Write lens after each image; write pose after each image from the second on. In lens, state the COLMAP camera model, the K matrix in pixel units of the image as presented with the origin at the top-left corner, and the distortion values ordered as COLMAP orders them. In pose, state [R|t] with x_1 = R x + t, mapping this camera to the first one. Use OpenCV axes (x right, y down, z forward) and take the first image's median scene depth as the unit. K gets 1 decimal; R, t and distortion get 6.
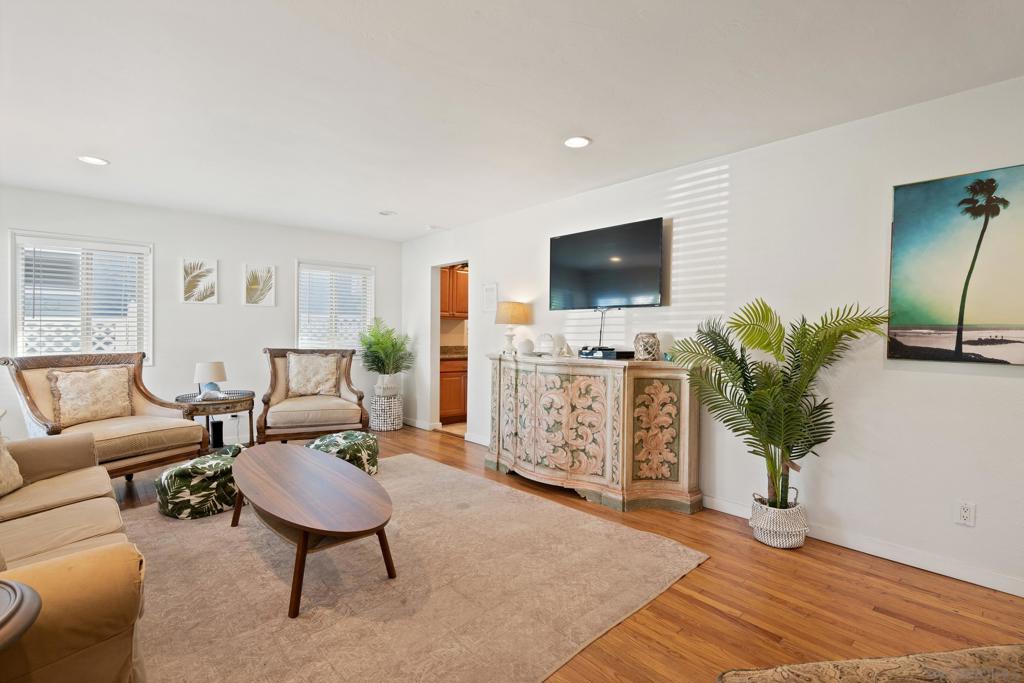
lens RADIAL K [[473.4, 0, 512.3], [0, 473.4, 338.1], [0, 0, 1]] dist [-0.005907, 0.001577]
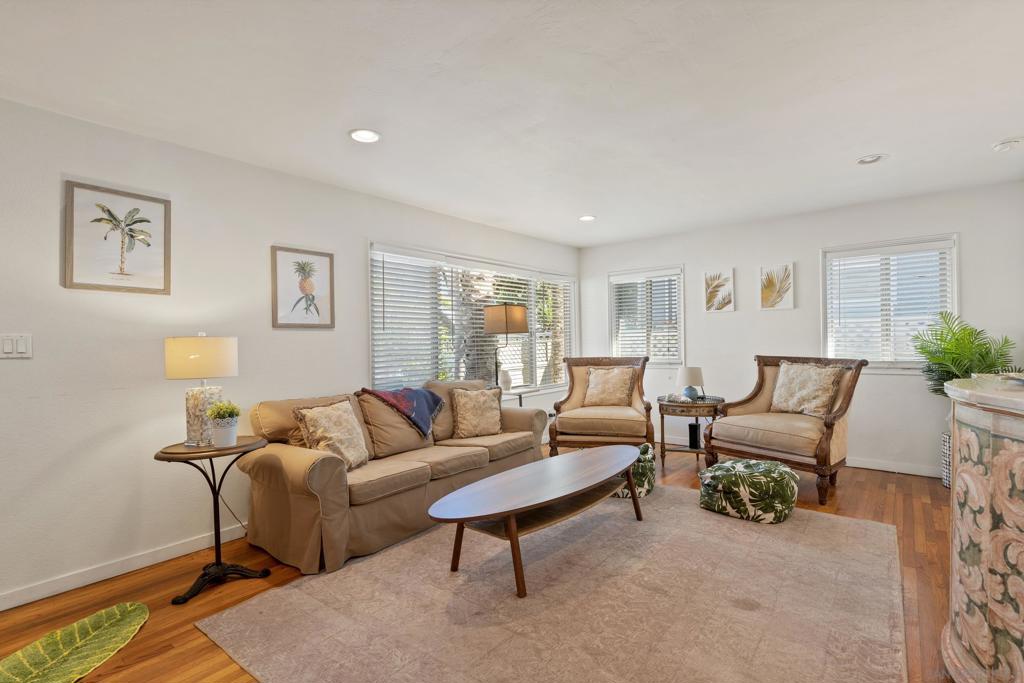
lens RADIAL K [[473.4, 0, 512.3], [0, 473.4, 338.1], [0, 0, 1]] dist [-0.005907, 0.001577]
pose [[0.161756, -0.018218, -0.986663, 0.339484], [0.003656, 0.999834, -0.017862, 0.002422], [0.986824, -0.000718, 0.161796, 0.408669]]
